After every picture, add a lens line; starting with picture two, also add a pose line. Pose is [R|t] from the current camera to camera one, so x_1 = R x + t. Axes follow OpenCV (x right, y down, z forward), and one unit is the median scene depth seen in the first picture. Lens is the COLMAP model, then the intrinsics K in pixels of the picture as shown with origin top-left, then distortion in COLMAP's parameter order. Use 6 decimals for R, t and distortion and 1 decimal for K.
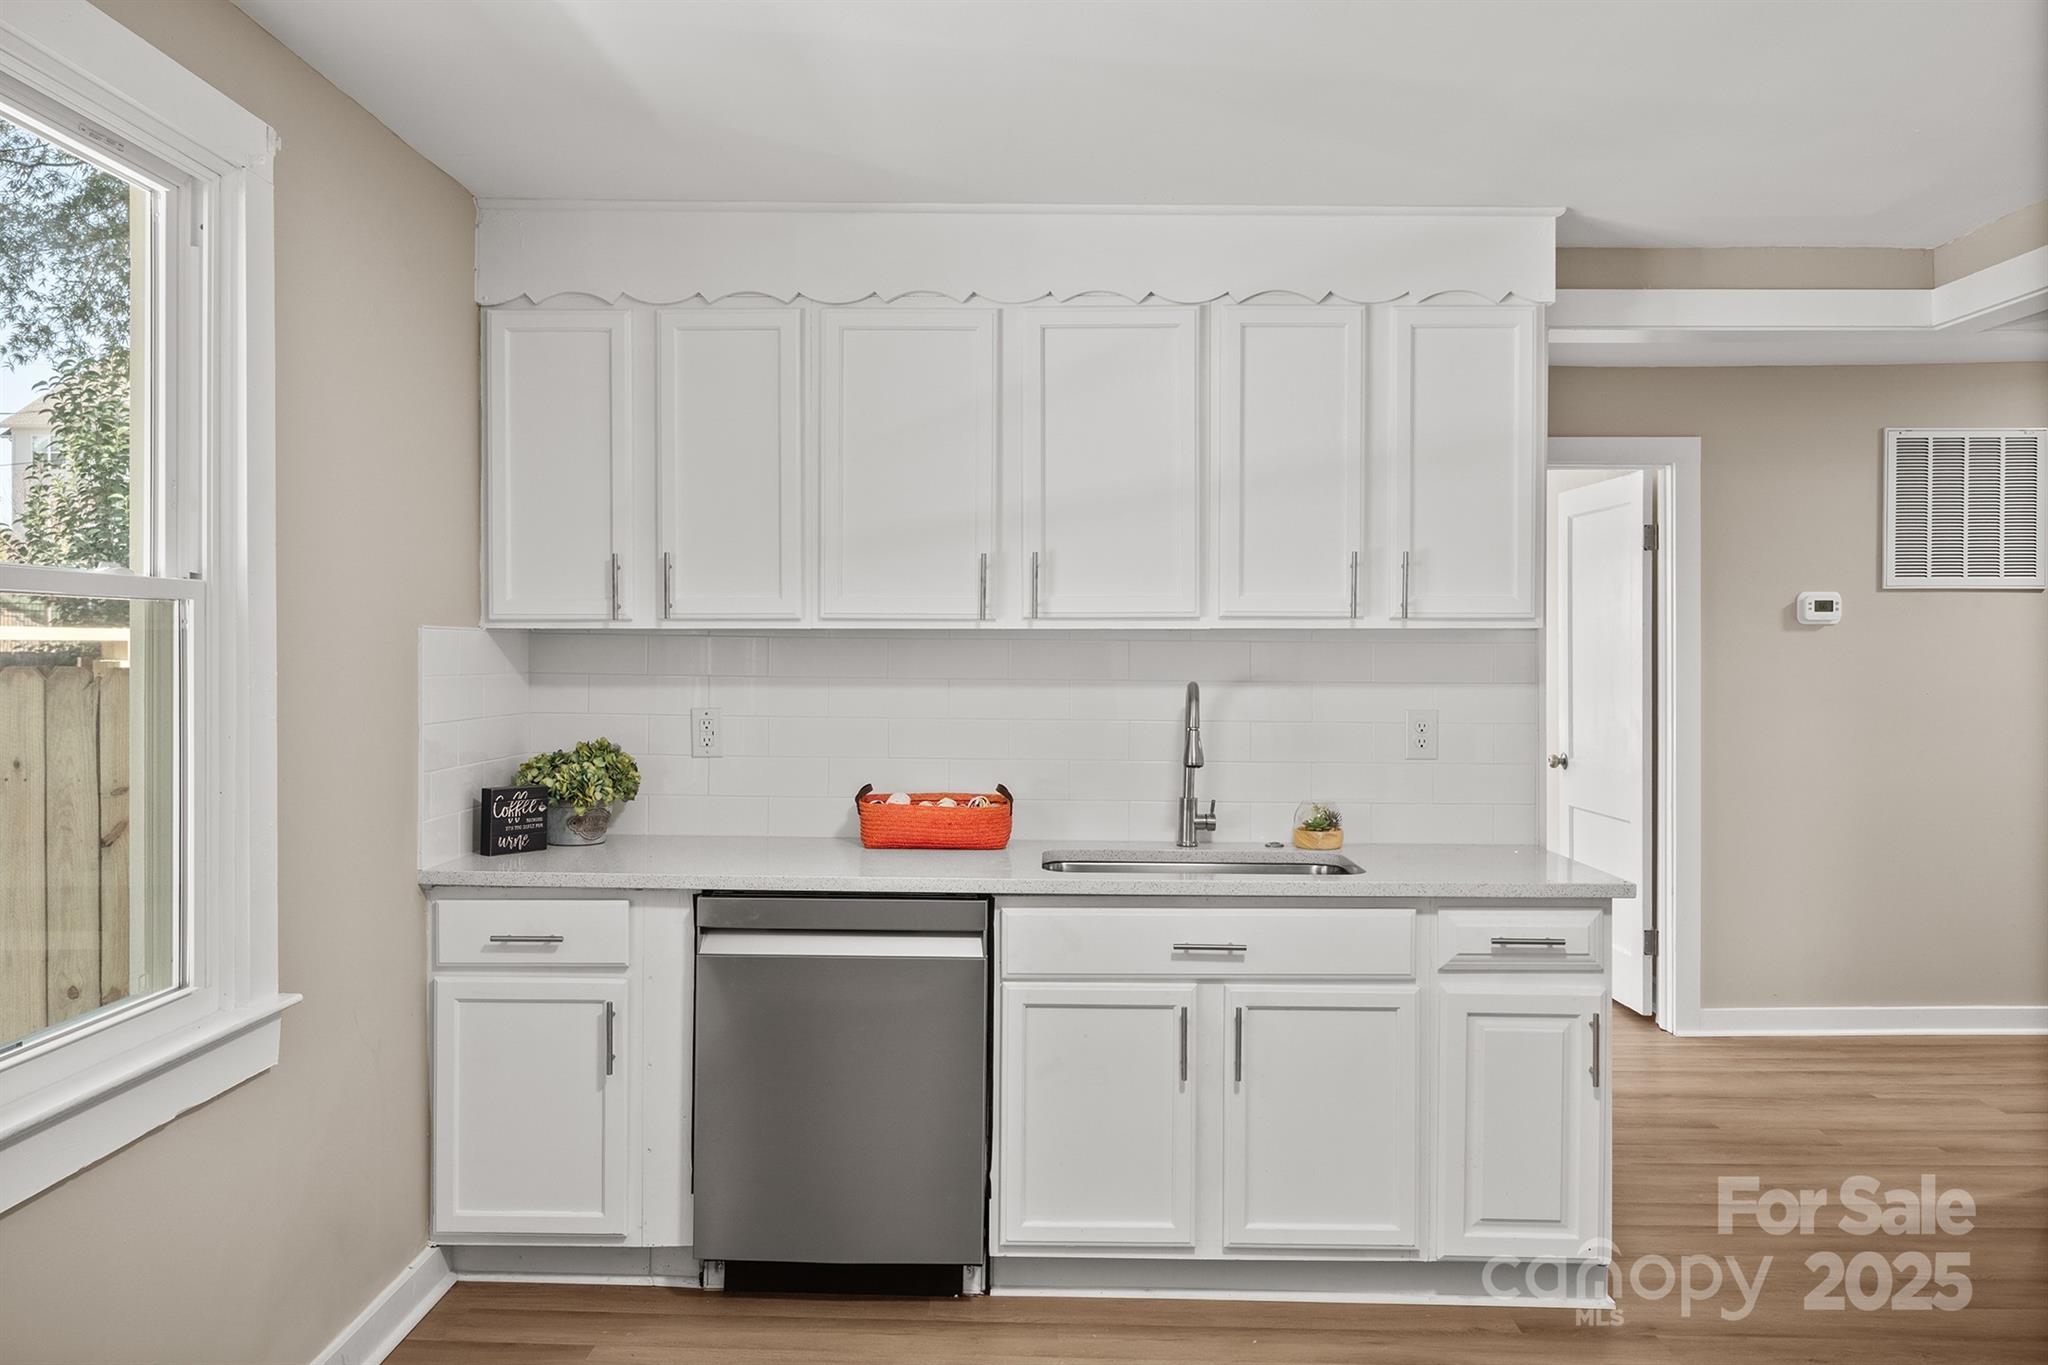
lens RADIAL K [[1503.7, 0, 1024.0], [0, 1503.7, 682.5], [0, 0, 1]] dist [0.005566, 0.000019]
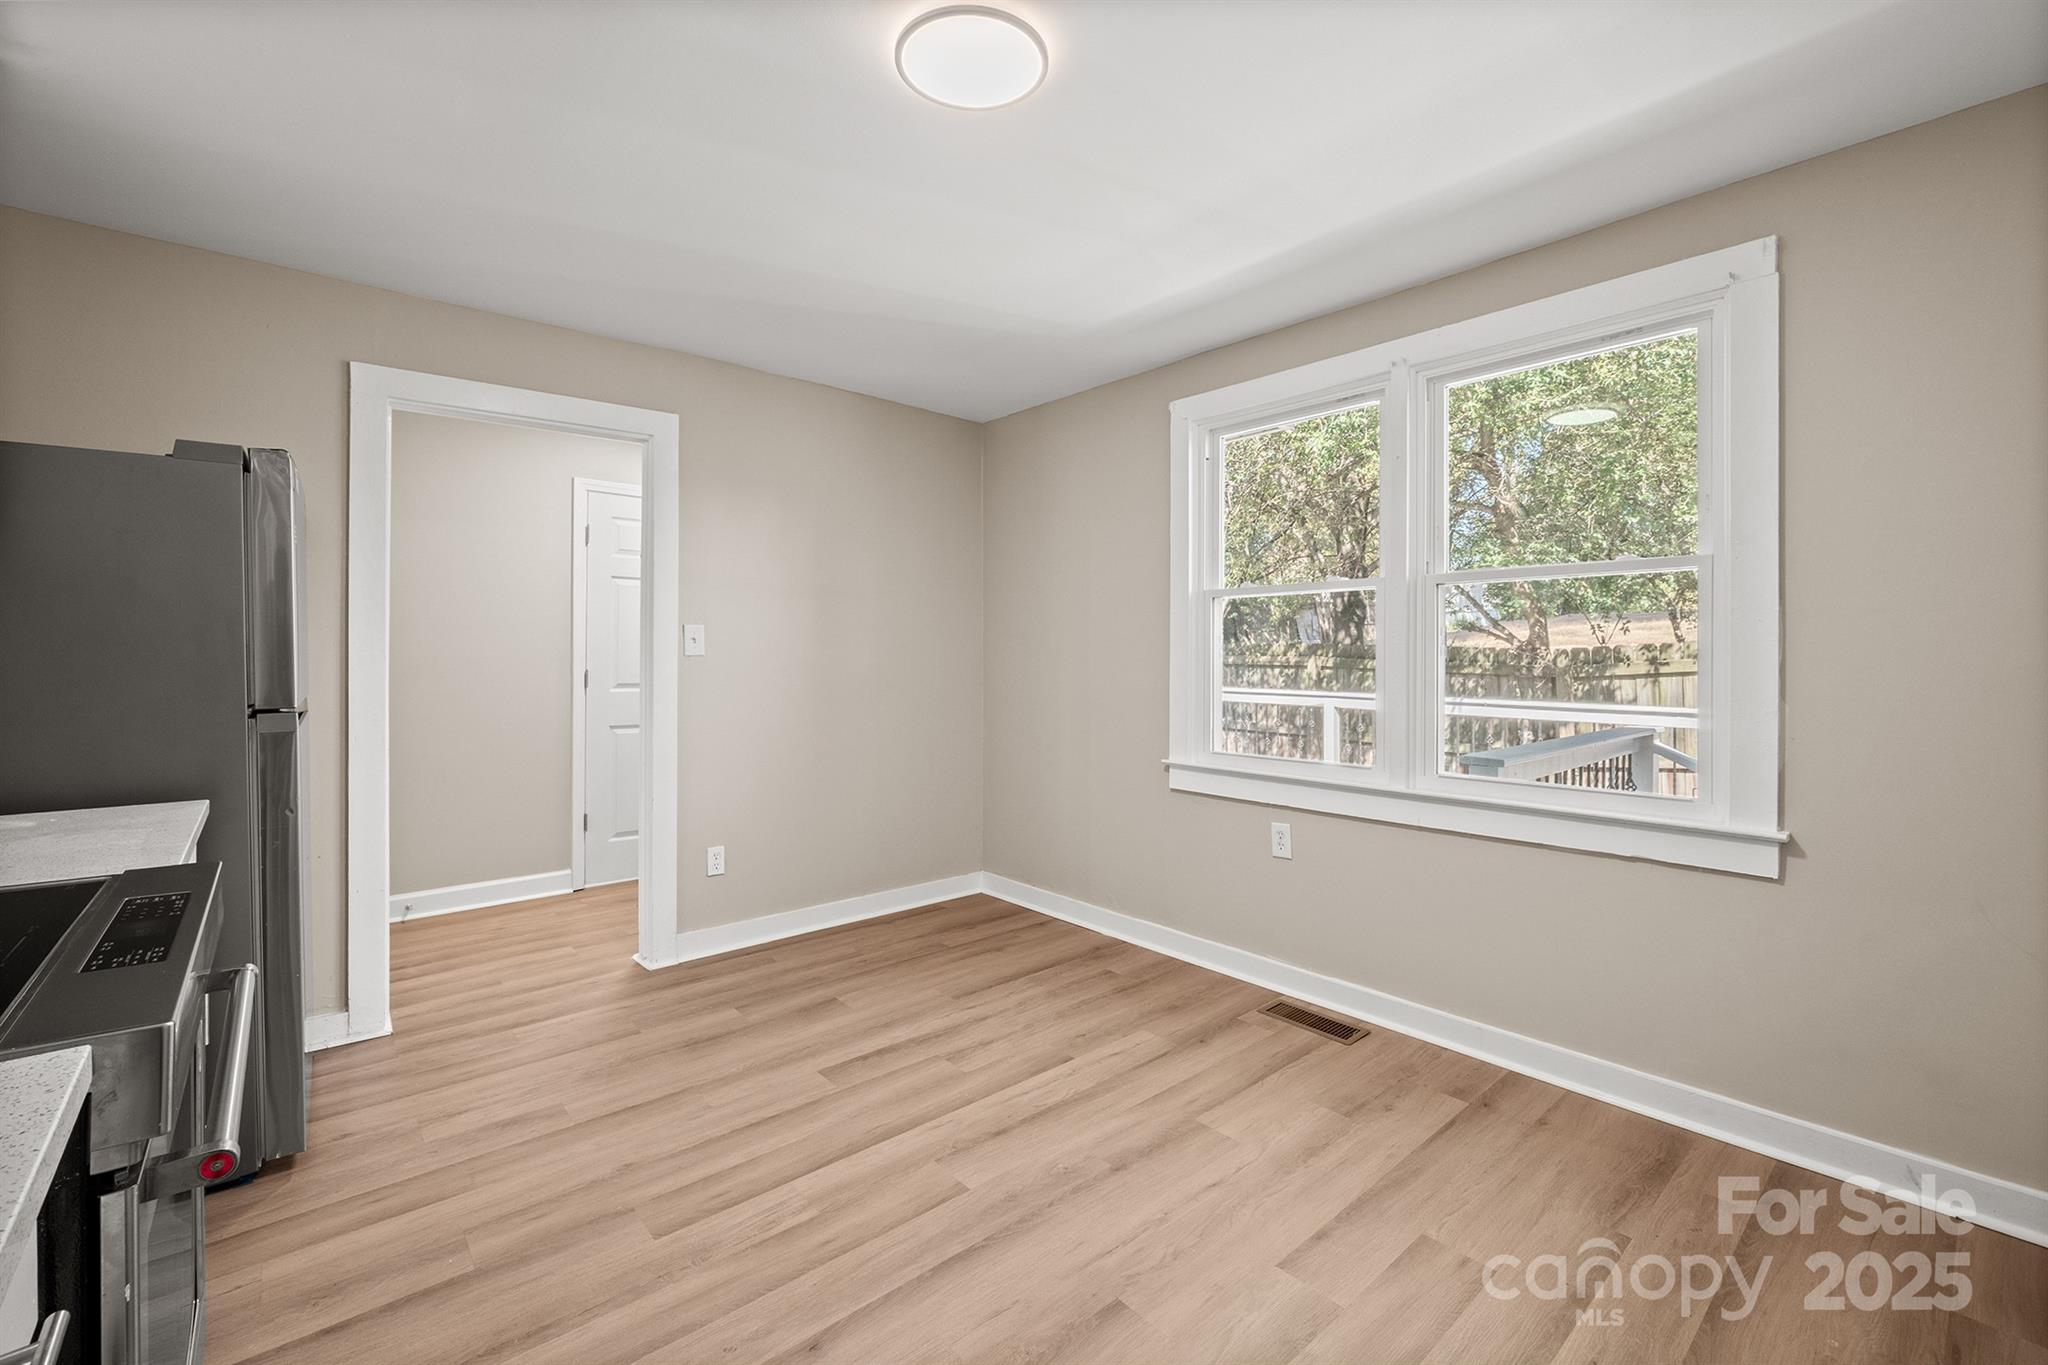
lens RADIAL K [[866.4, 0, 1030.3], [0, 866.4, 651.8], [0, 0, 1]] dist [-0.004038, -0.000606]
pose [[-0.741919, -0.010730, -0.670404, 0.440194], [-0.017890, 0.999833, 0.003796, 0.033955], [0.670251, 0.014810, -0.741986, 0.832933]]
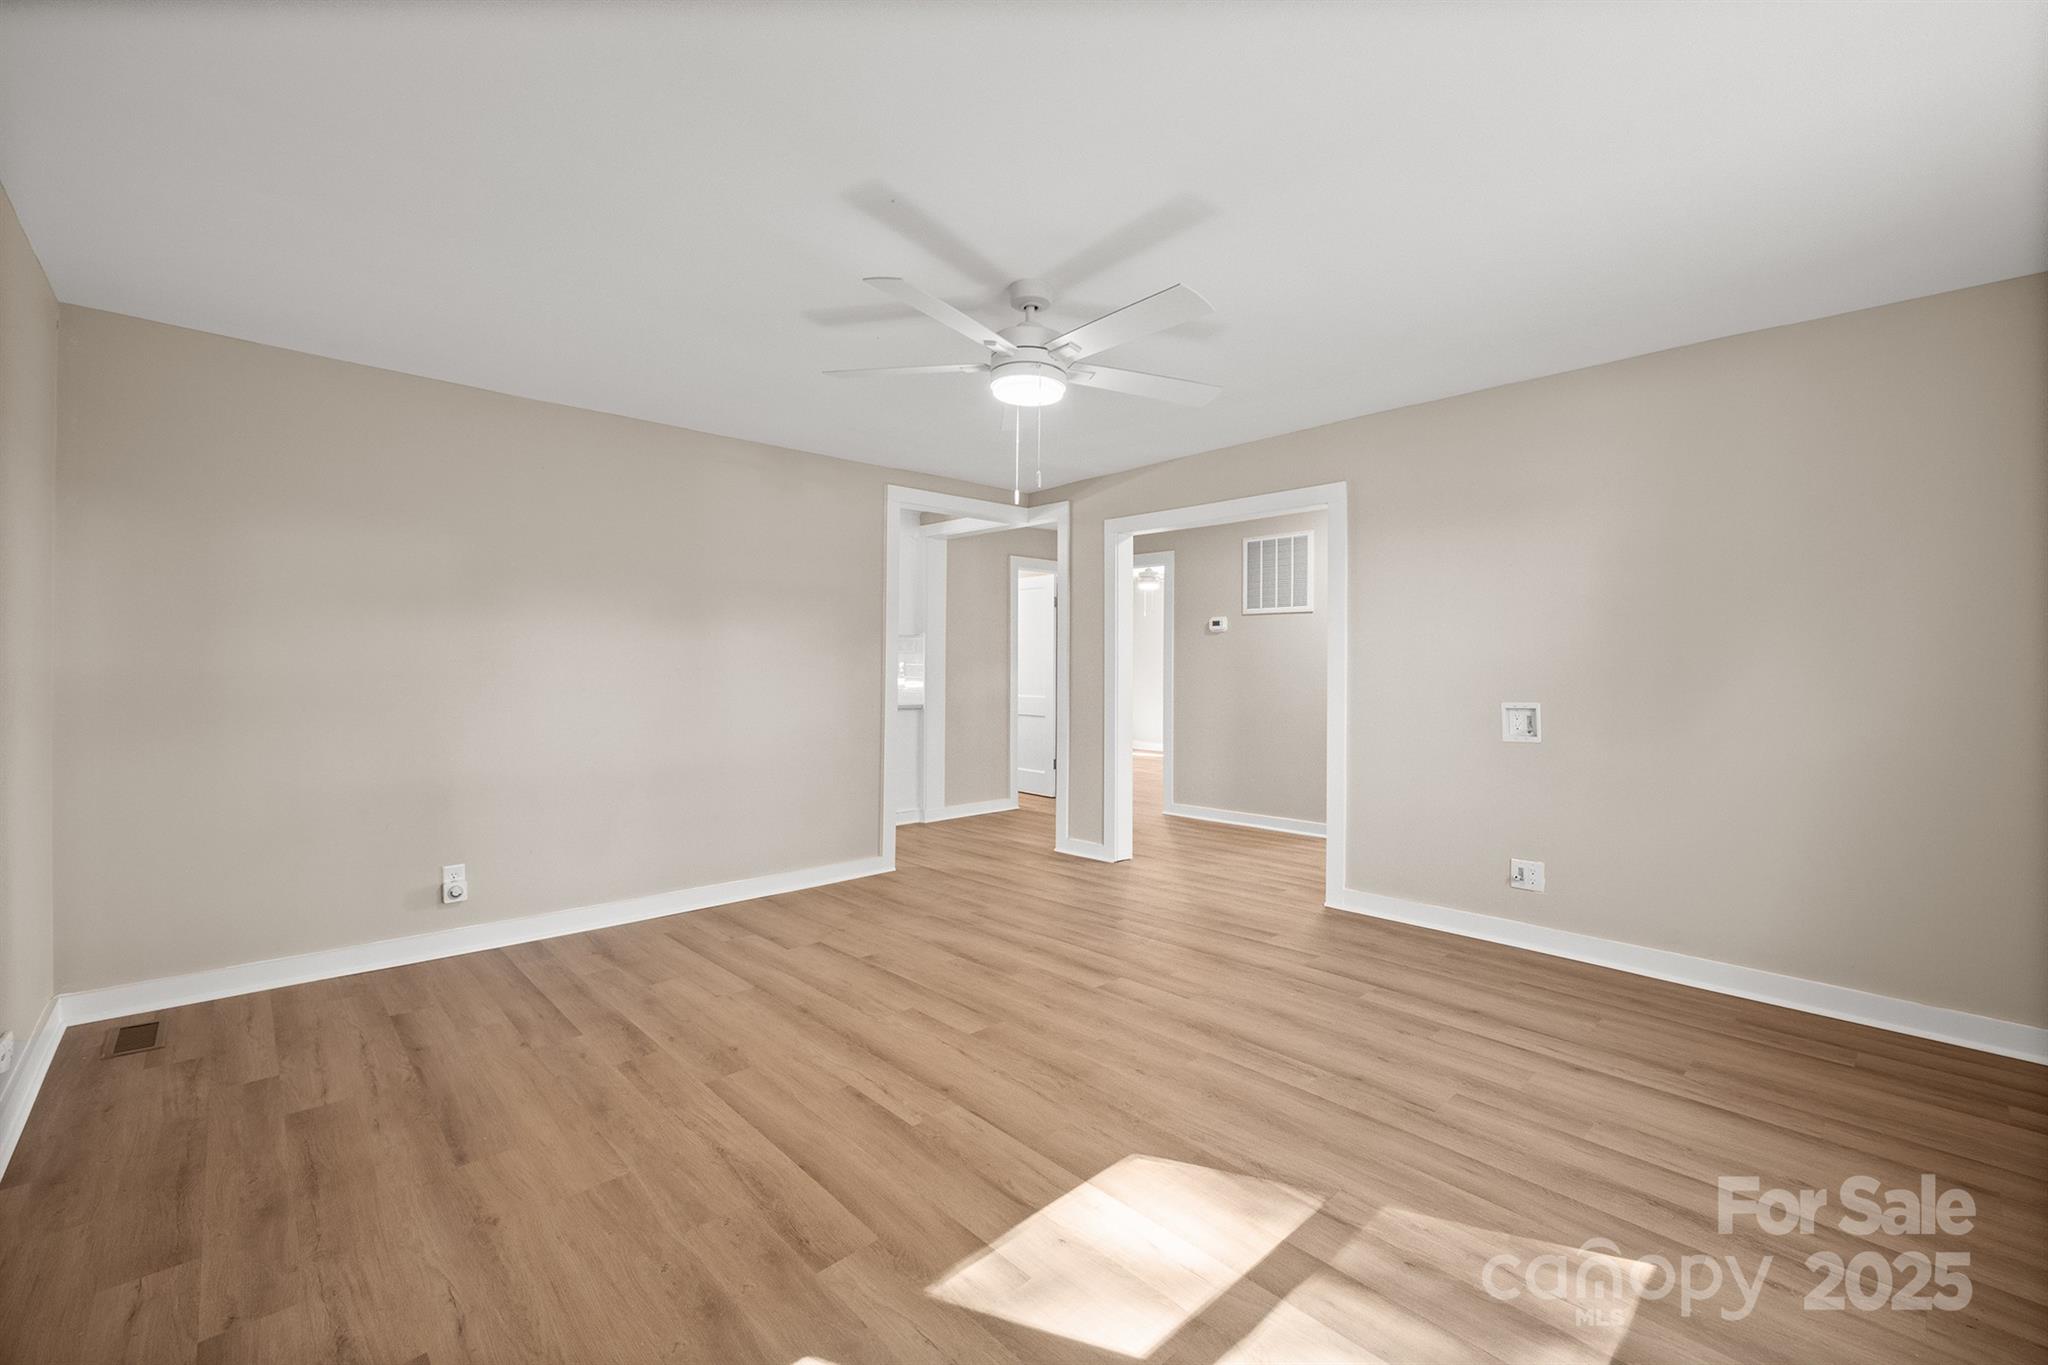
lens RADIAL K [[856.8, 0, 1034.4], [0, 856.8, 666.4], [0, 0, 1]] dist [-0.000760, 0.000010]
pose [[0.698000, 0.000924, -0.716097, 1.907766], [-0.009847, 0.999917, -0.008308, 0.036627], [0.716030, 0.012850, 0.697951, -0.072300]]
